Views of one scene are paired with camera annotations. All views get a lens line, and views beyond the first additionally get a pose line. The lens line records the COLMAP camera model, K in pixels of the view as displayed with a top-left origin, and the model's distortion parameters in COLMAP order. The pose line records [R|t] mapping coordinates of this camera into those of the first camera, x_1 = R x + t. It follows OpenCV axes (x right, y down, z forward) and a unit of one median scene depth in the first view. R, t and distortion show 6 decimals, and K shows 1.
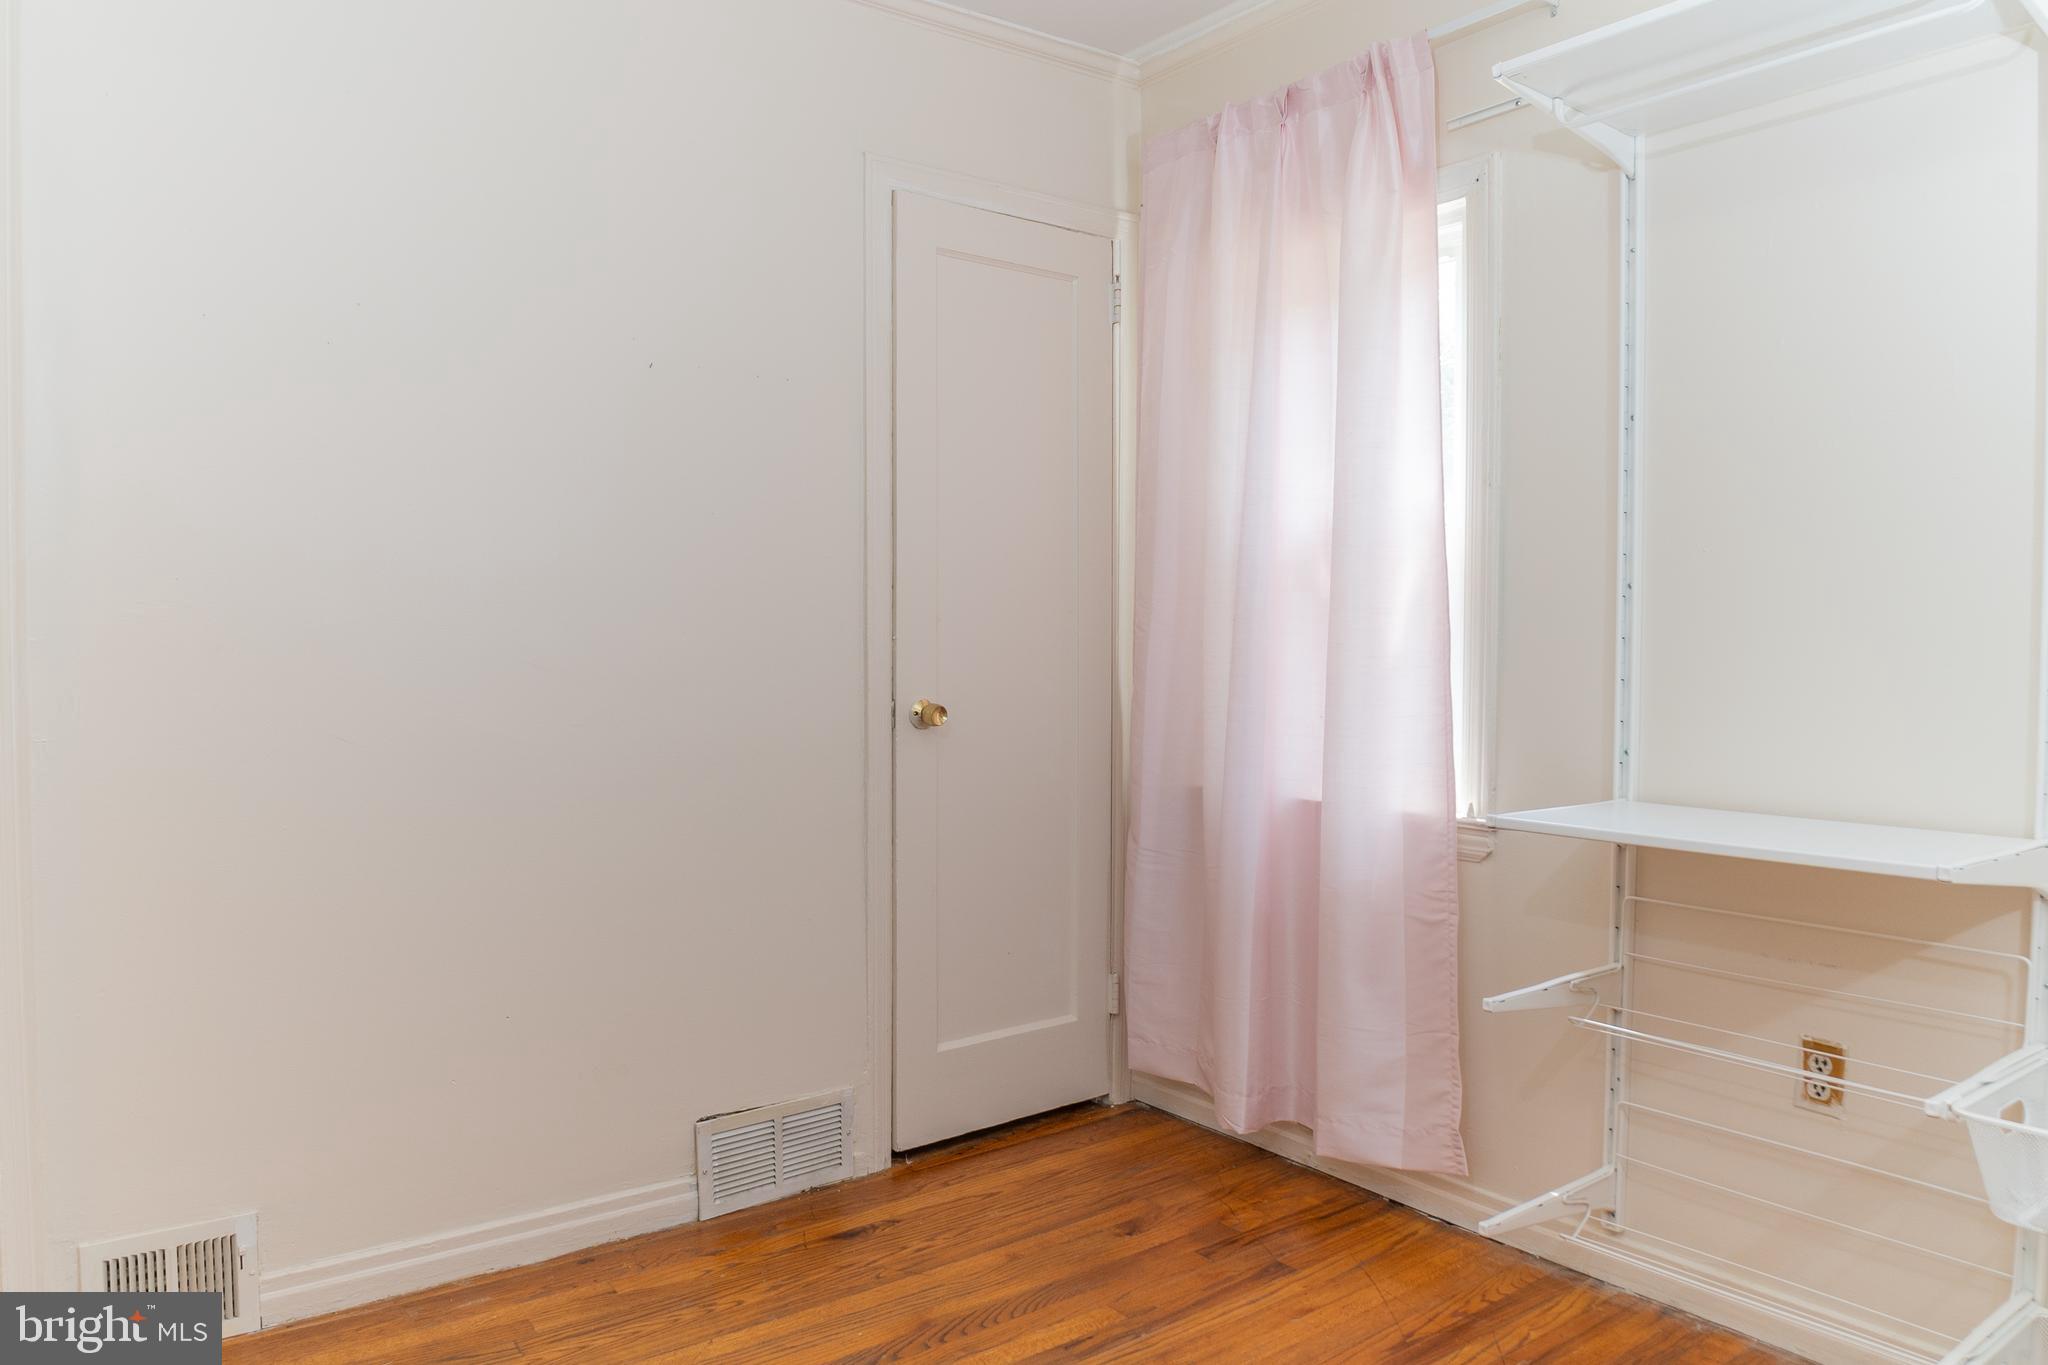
lens RADIAL K [[1423.0, 0, 1024.0], [0, 1423.0, 682.5], [0, 0, 1]] dist [-0.059655, 0.023279]
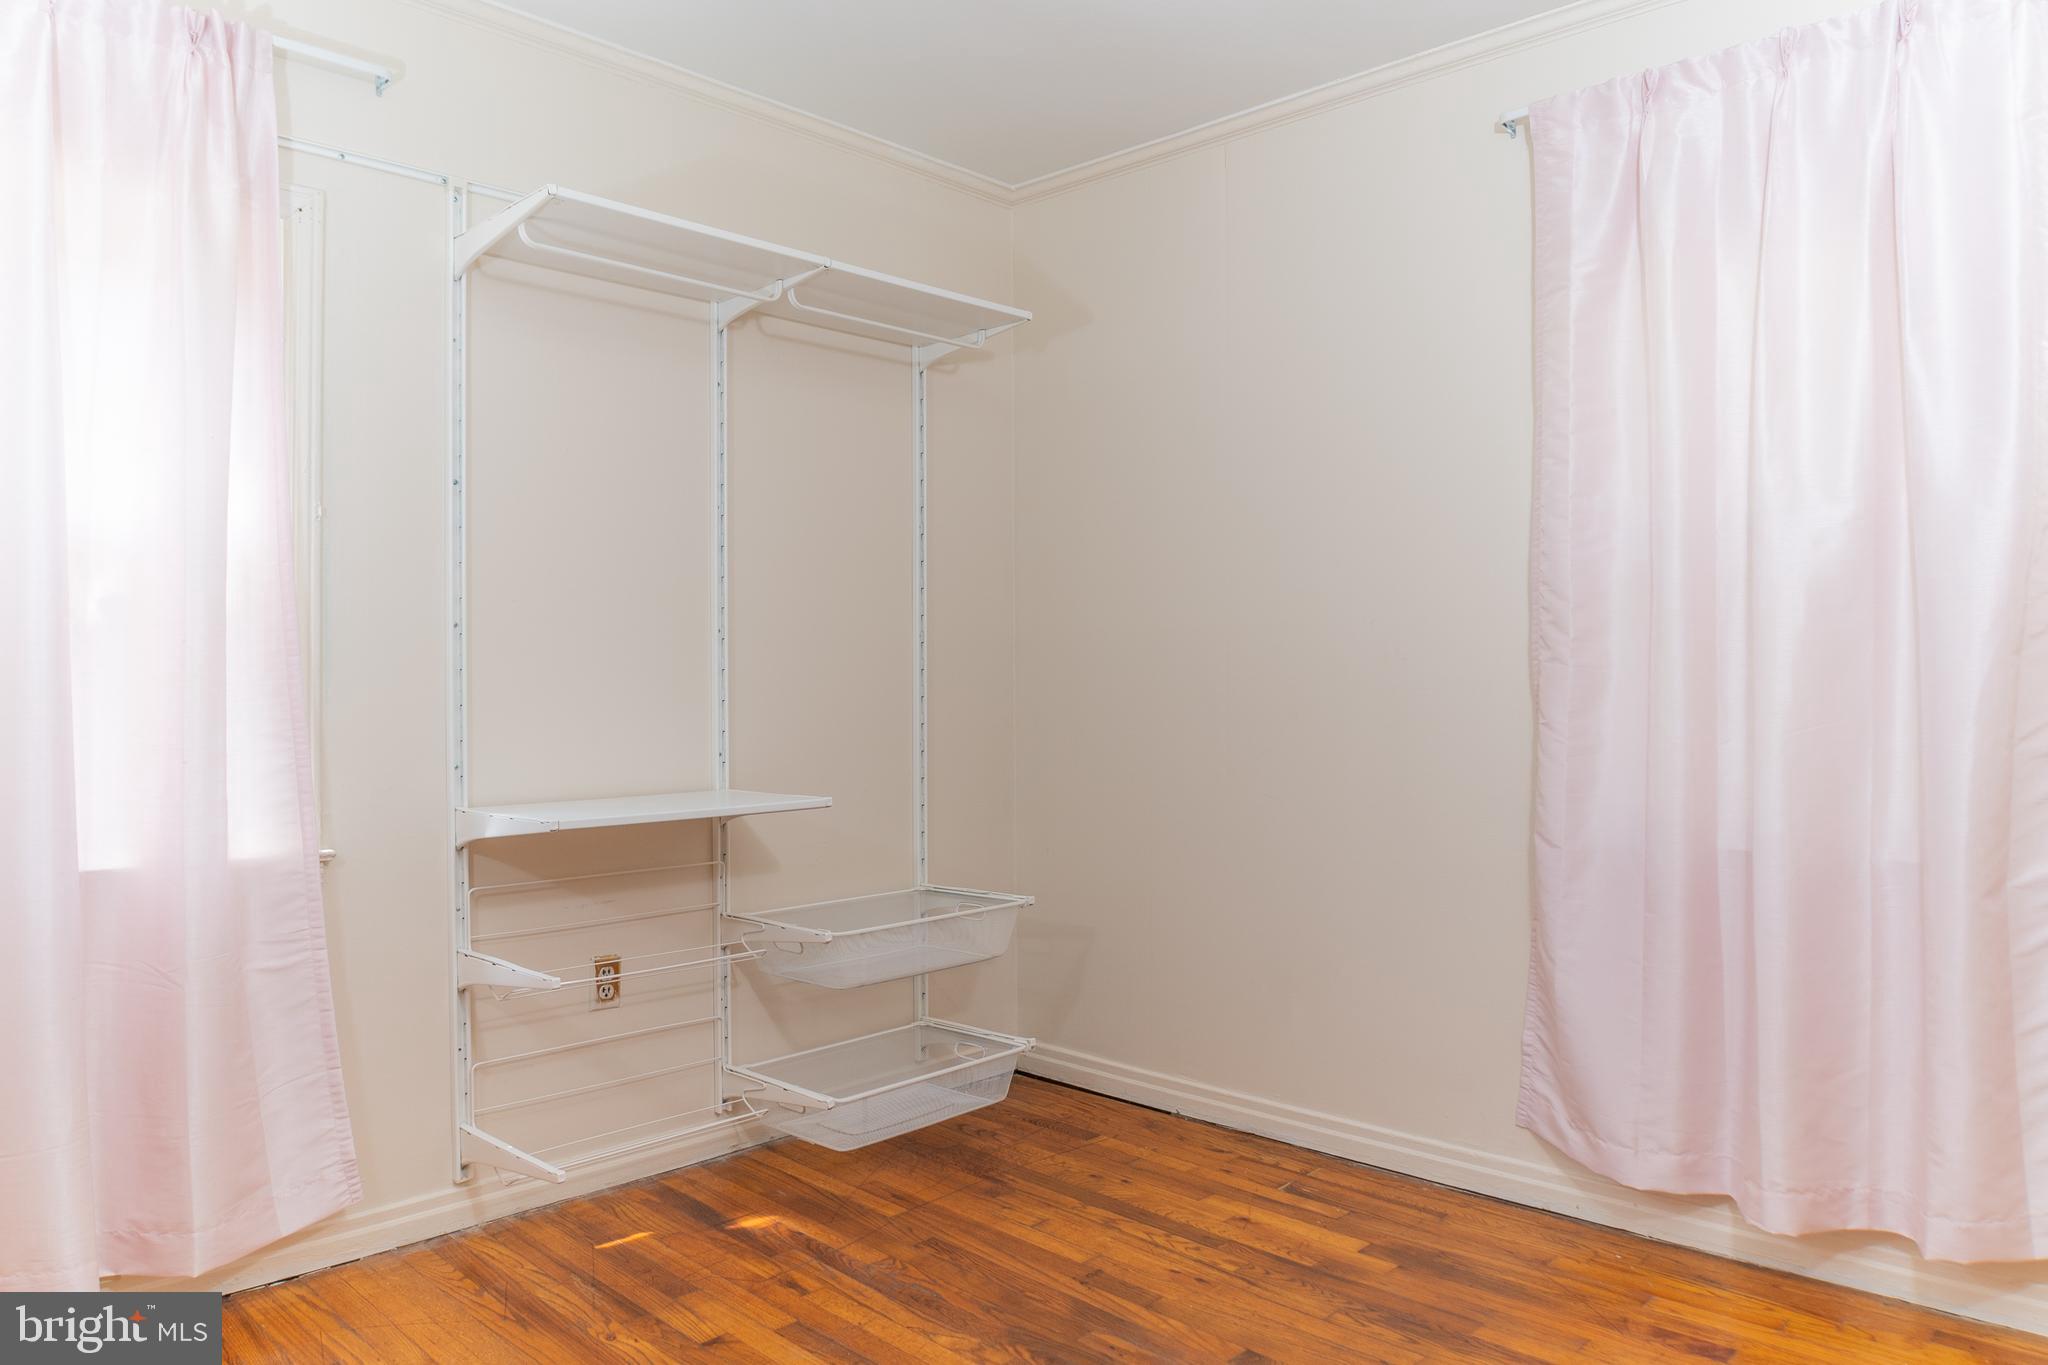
lens RADIAL K [[1397.6, 0, 1024.0], [0, 1397.6, 682.5], [0, 0, 1]] dist [-0.064938, 0.007295]
pose [[-0.166781, -0.009493, 0.985948, -0.761687], [0.031481, 0.999393, 0.014947, -0.021711], [-0.985491, 0.033531, -0.166381, 0.713795]]
